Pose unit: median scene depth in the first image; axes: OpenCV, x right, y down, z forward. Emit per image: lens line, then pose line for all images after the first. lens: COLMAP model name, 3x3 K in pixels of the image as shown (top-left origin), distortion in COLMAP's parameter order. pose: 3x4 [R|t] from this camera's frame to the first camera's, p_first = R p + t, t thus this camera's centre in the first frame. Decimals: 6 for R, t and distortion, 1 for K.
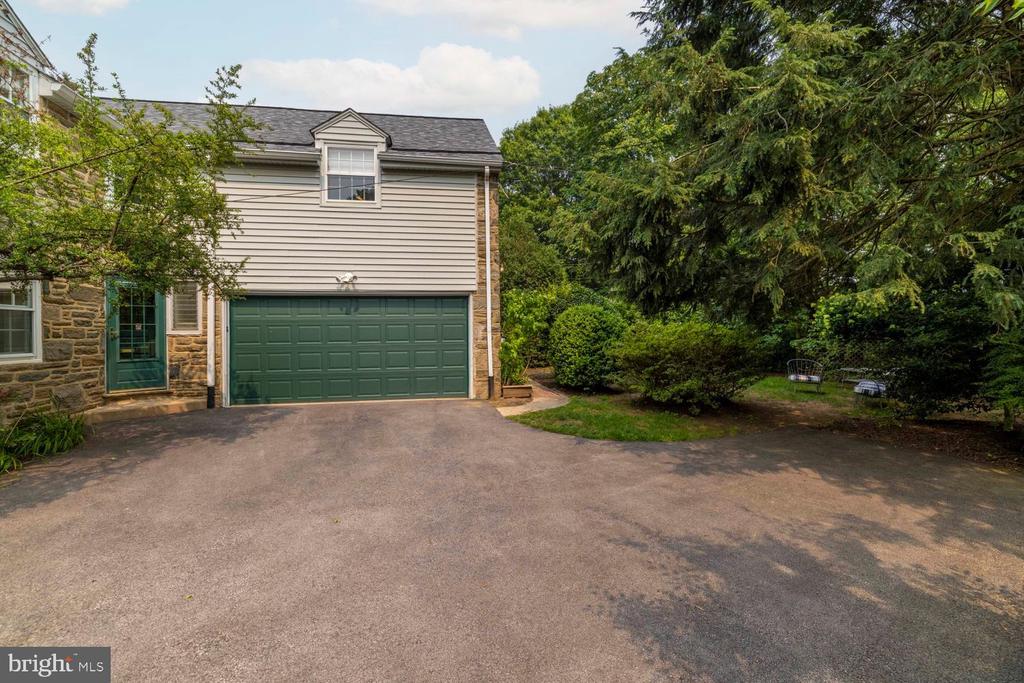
lens RADIAL K [[451.3, 0, 511.8], [0, 451.3, 338.1], [0, 0, 1]] dist [0.000105, 0.000097]
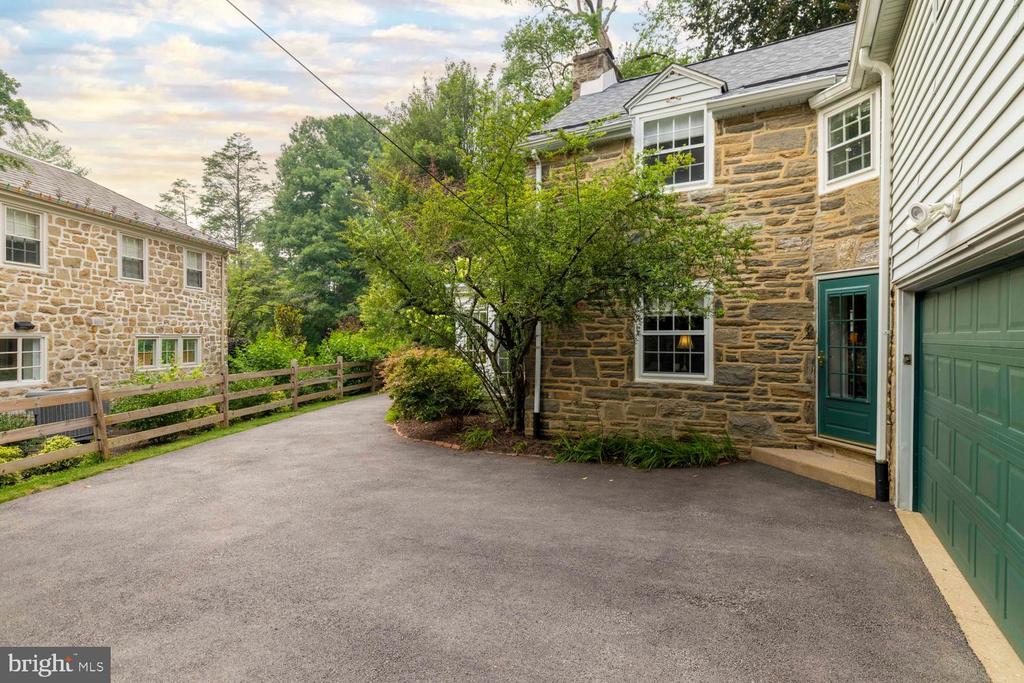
lens RADIAL K [[503.4, 0, 511.3], [0, 503.4, 337.7], [0, 0, 1]] dist [0.002256, -0.000333]
pose [[-0.625338, 0.011024, -0.780276, 0.126509], [-0.002316, 0.999870, 0.015983, -0.068832], [0.780351, 0.011802, -0.625231, 1.325785]]
